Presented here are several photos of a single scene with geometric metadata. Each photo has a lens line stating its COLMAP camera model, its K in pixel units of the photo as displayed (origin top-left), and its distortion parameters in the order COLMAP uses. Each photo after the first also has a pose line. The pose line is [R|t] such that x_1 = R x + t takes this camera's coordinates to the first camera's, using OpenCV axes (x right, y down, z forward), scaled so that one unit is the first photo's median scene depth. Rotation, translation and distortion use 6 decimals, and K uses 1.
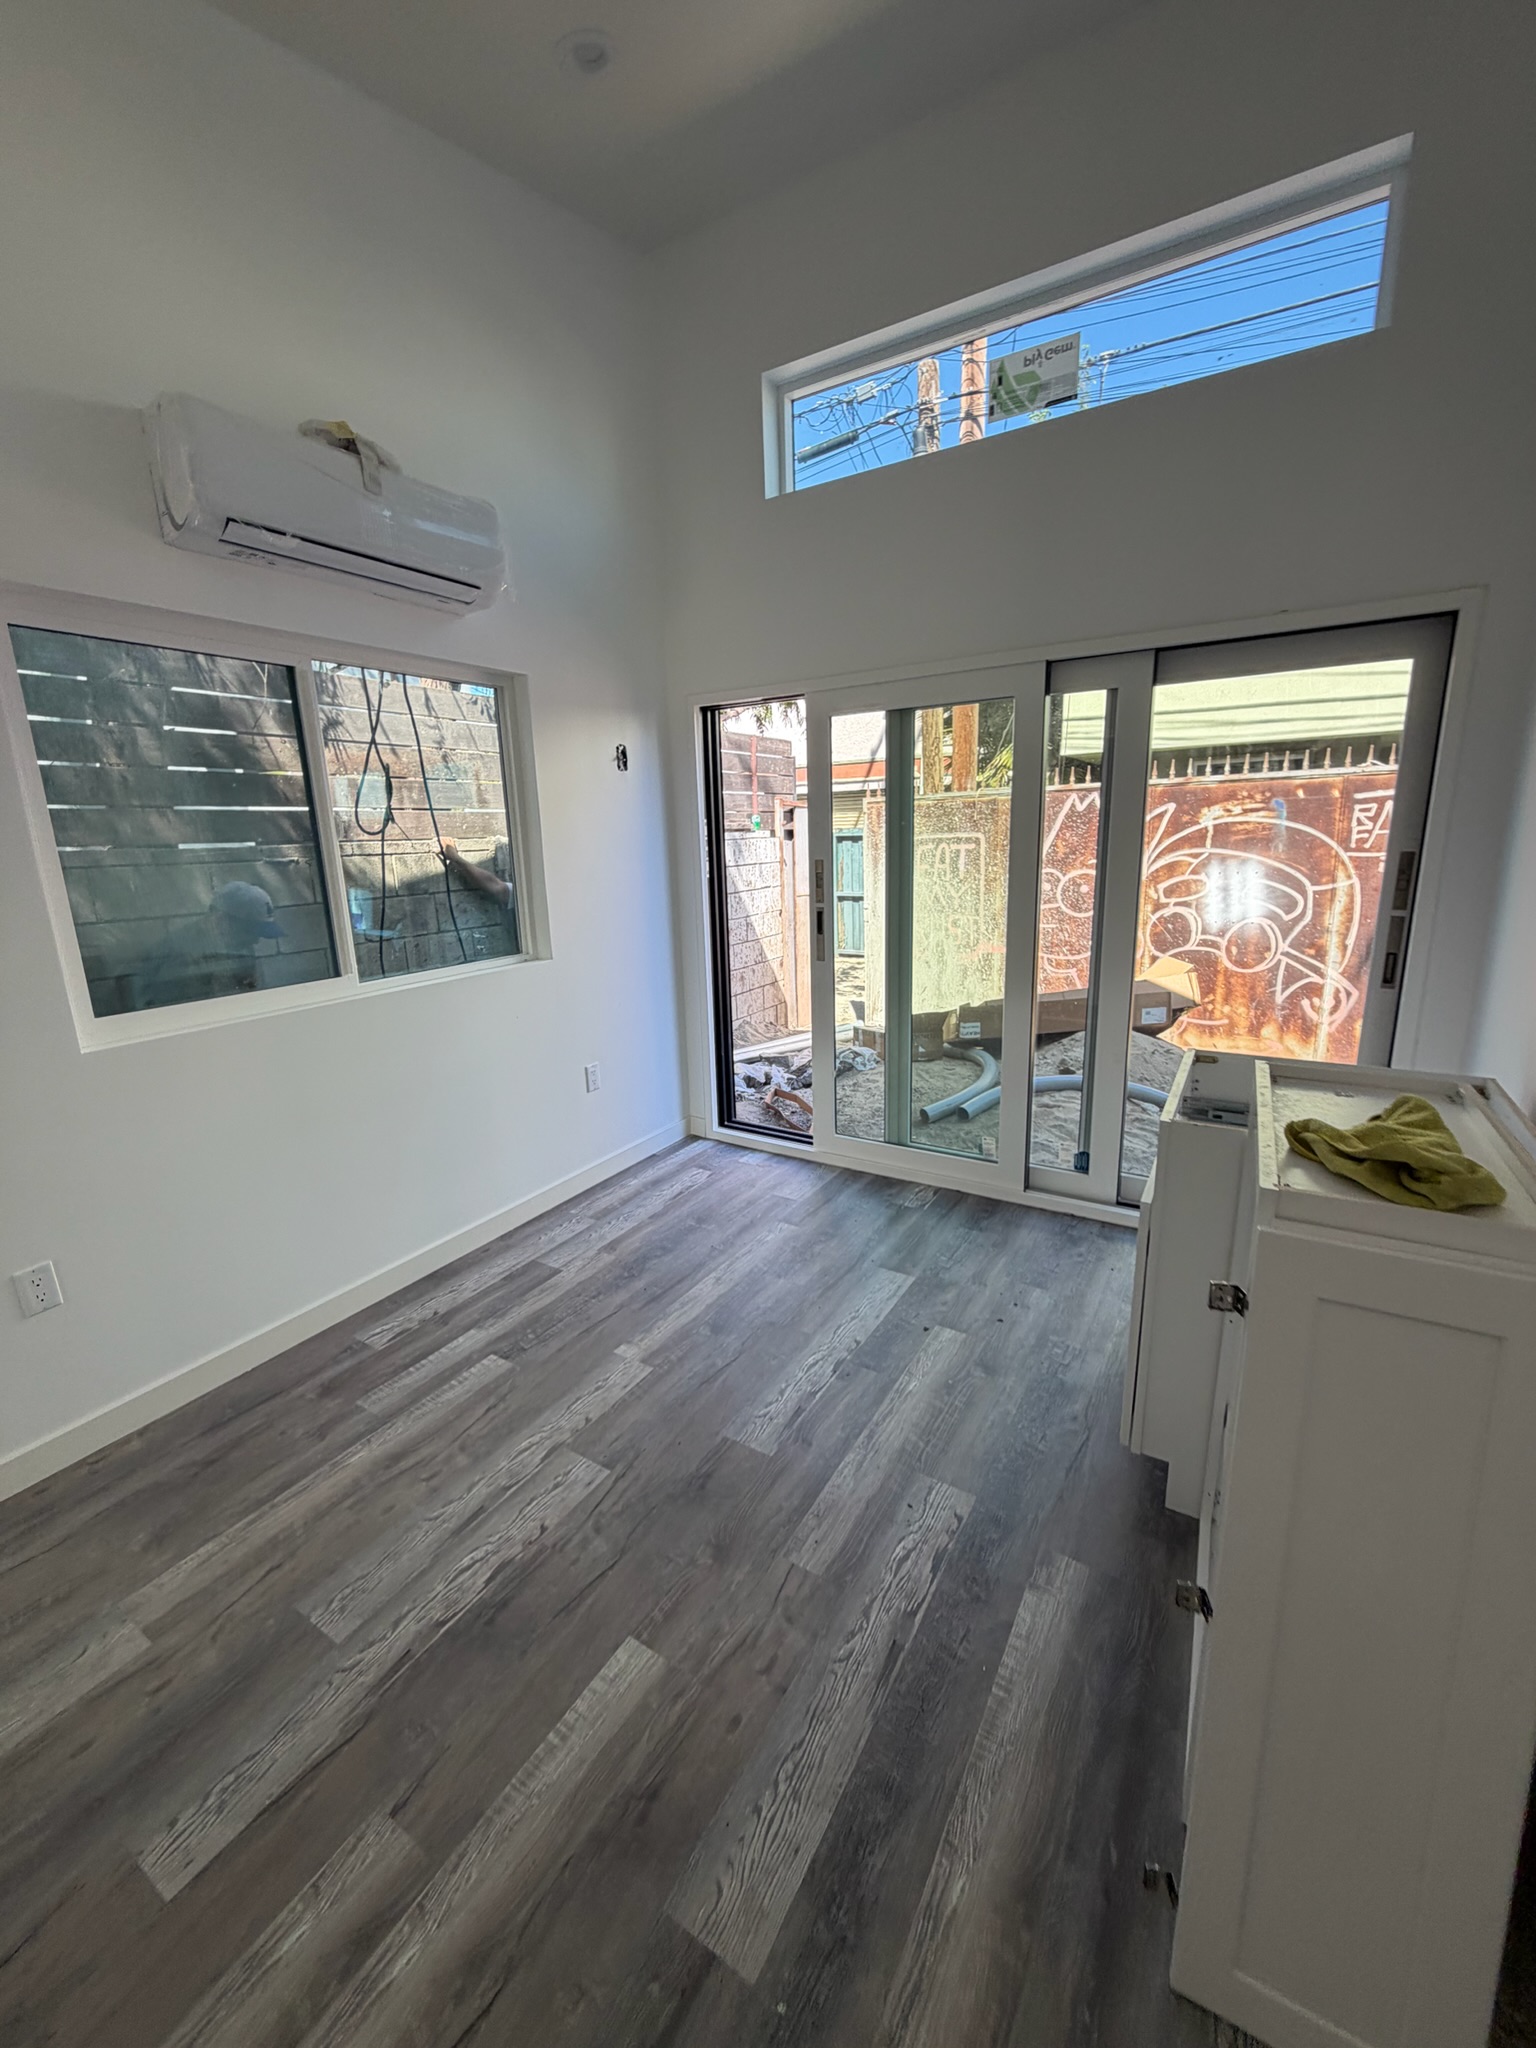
lens RADIAL K [[813.2, 0, 783.1], [0, 813.2, 1016.9], [0, 0, 1]] dist [-0.003263, 0.000991]
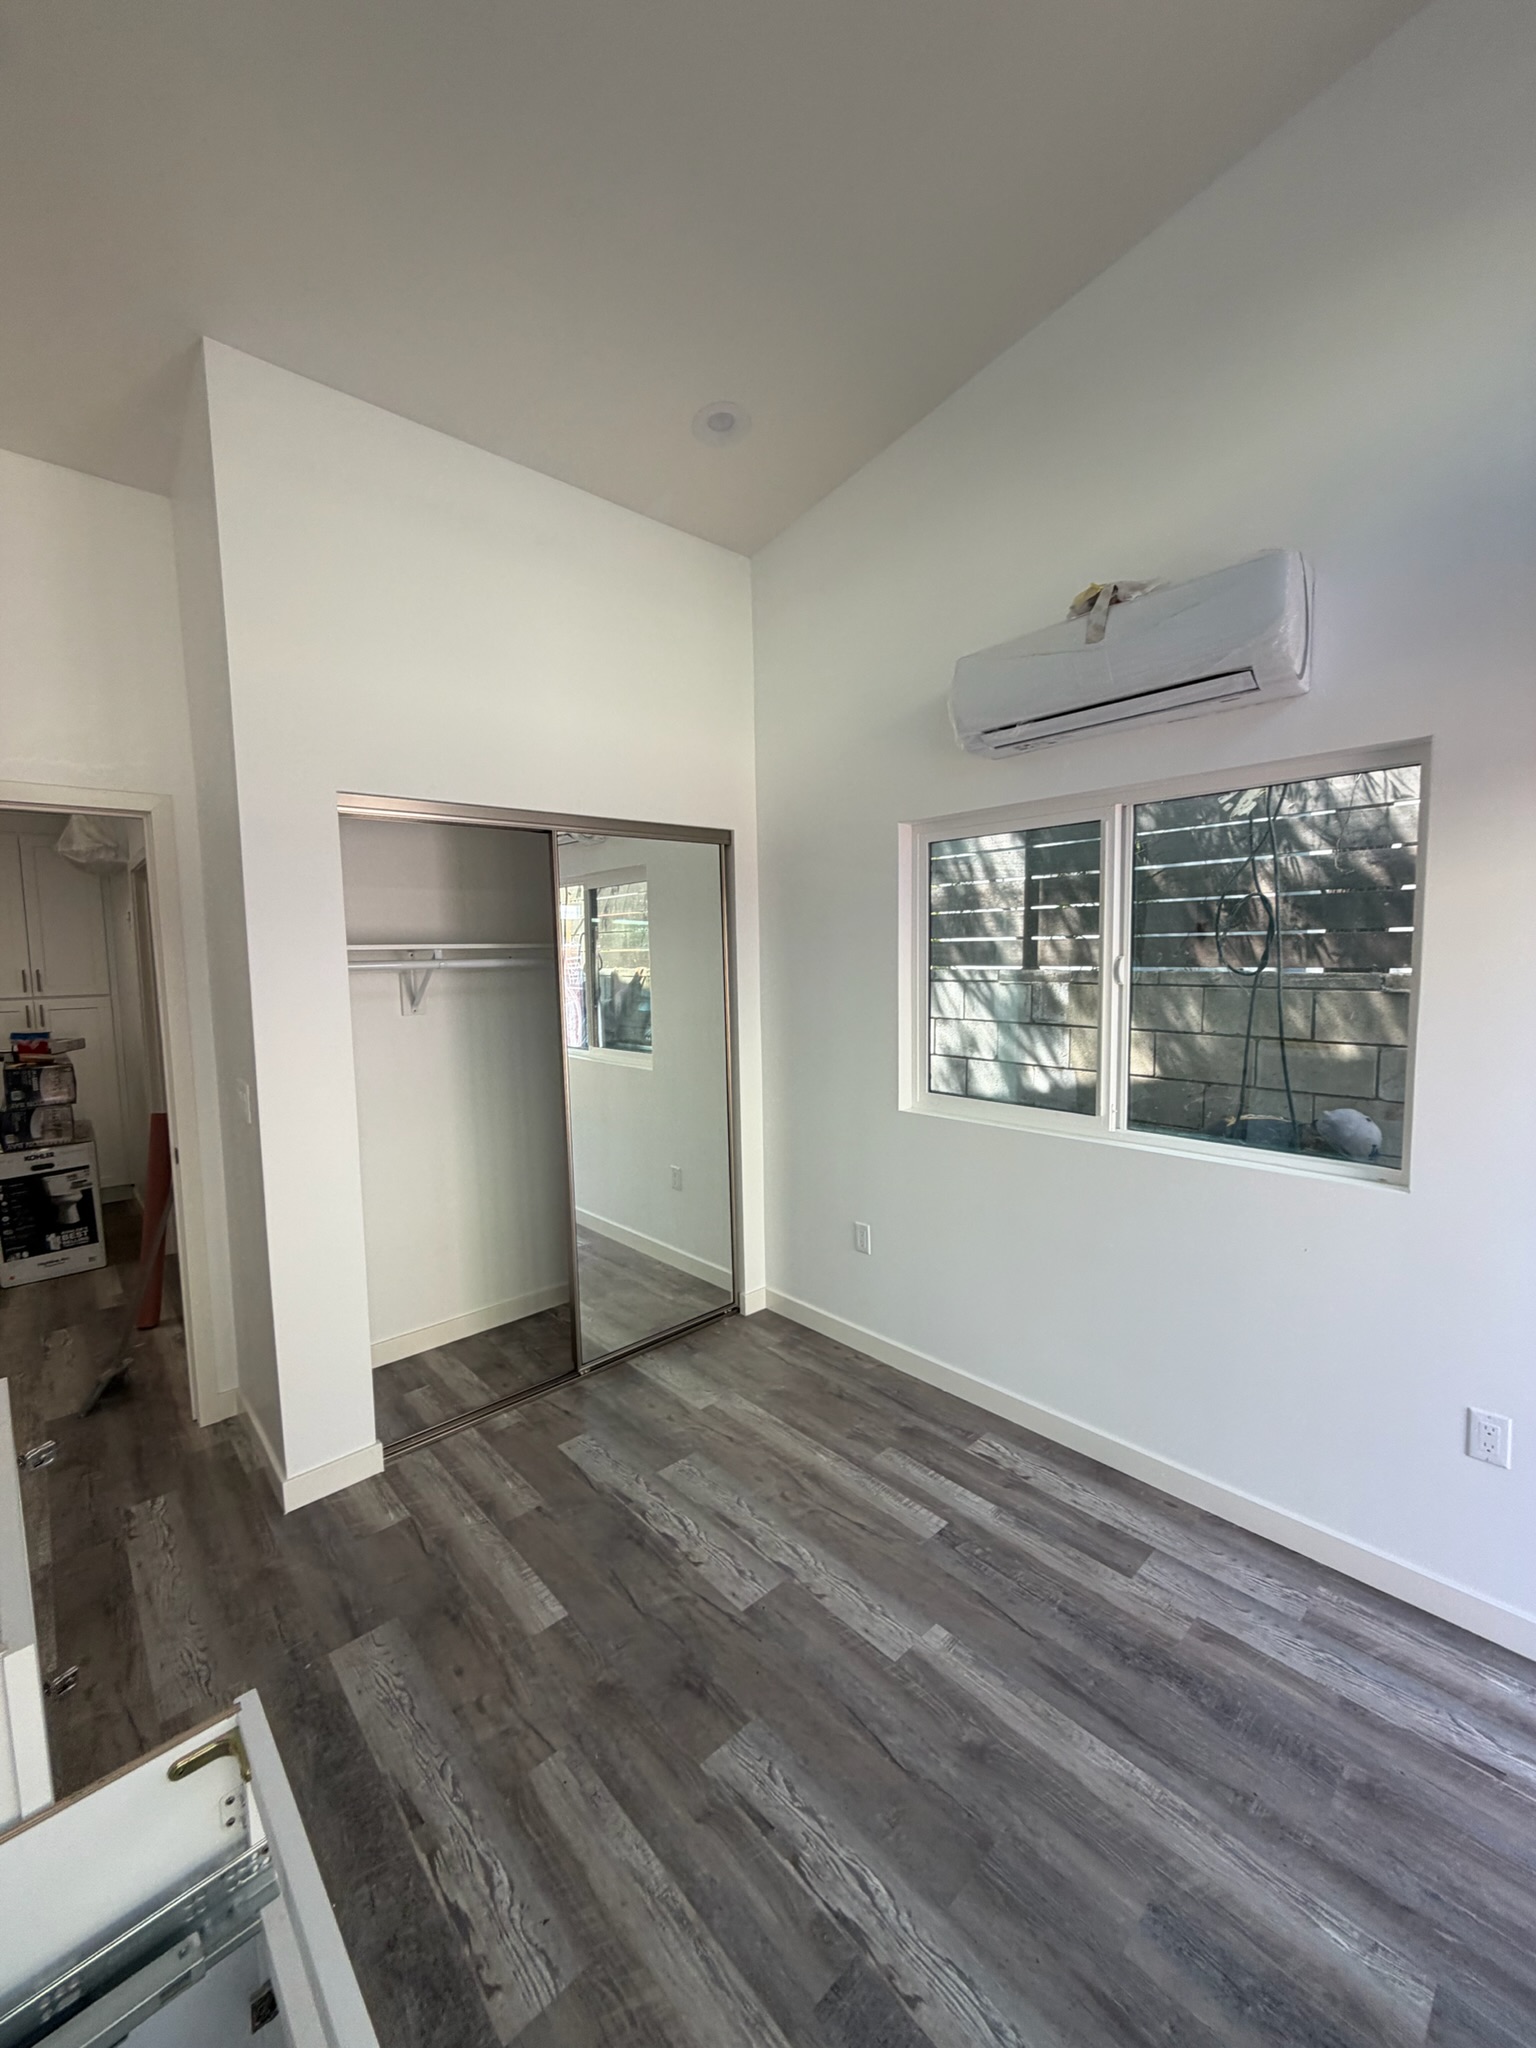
lens RADIAL K [[813.2, 0, 761.4], [0, 813.2, 1022.1], [0, 0, 1]] dist [-0.003263, 0.000991]
pose [[-0.284033, 0.118898, -0.951414, 0.627555], [-0.189105, 0.965844, 0.177157, -0.324403], [0.939981, 0.230236, -0.251848, 1.043403]]
